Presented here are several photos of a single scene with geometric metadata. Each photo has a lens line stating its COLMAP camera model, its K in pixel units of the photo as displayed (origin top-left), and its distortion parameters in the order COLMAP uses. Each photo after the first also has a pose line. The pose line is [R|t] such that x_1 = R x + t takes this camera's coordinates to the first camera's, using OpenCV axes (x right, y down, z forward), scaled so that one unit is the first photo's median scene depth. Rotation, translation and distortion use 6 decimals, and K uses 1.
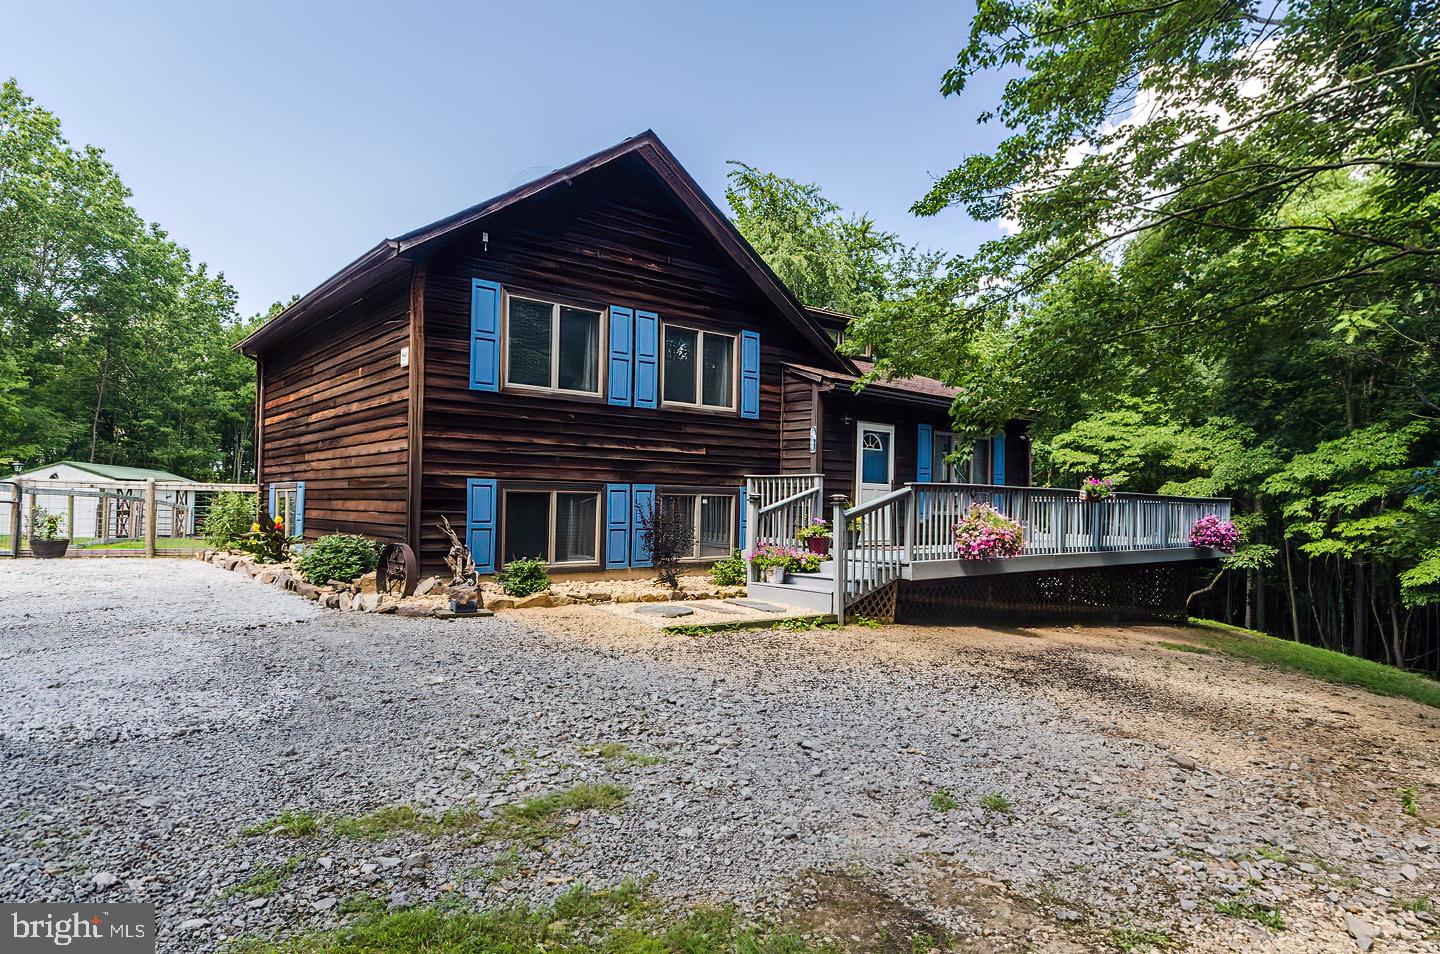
lens RADIAL K [[856.4, 0, 721.8], [0, 856.4, 482.9], [0, 0, 1]] dist [-0.001303, -0.000098]
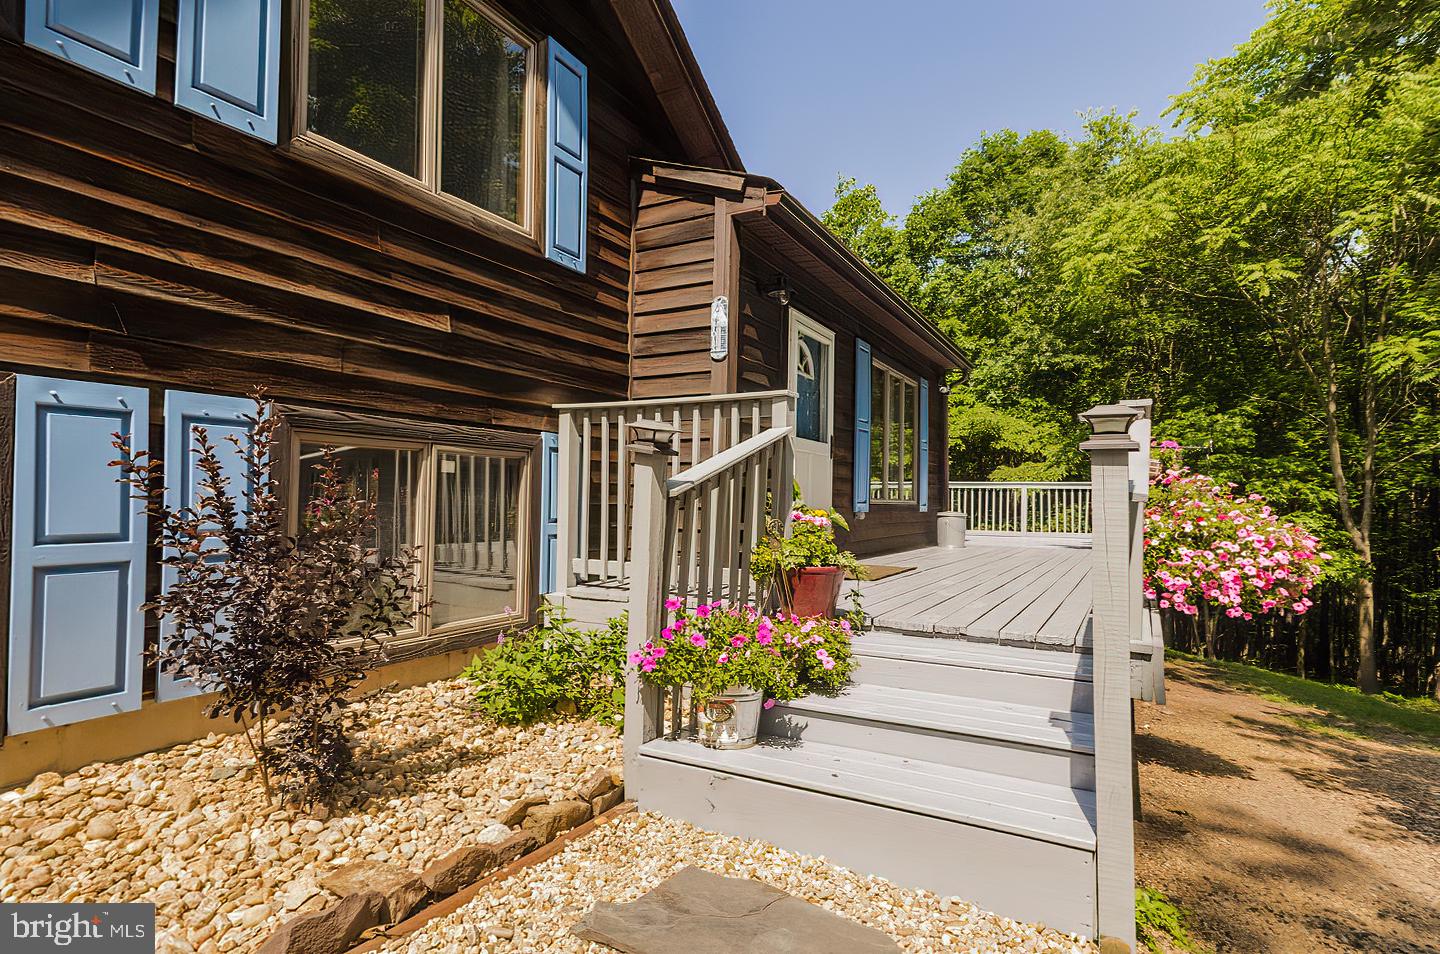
lens RADIAL K [[748.4, 0, 747.1], [0, 748.4, 501.7], [0, 0, 1]] dist [-0.006894, -0.001018]
pose [[0.923526, -0.004931, 0.383504, -0.024393], [-0.006396, 0.999580, 0.028254, 0.025848], [-0.383482, -0.028546, 0.923107, 0.662230]]
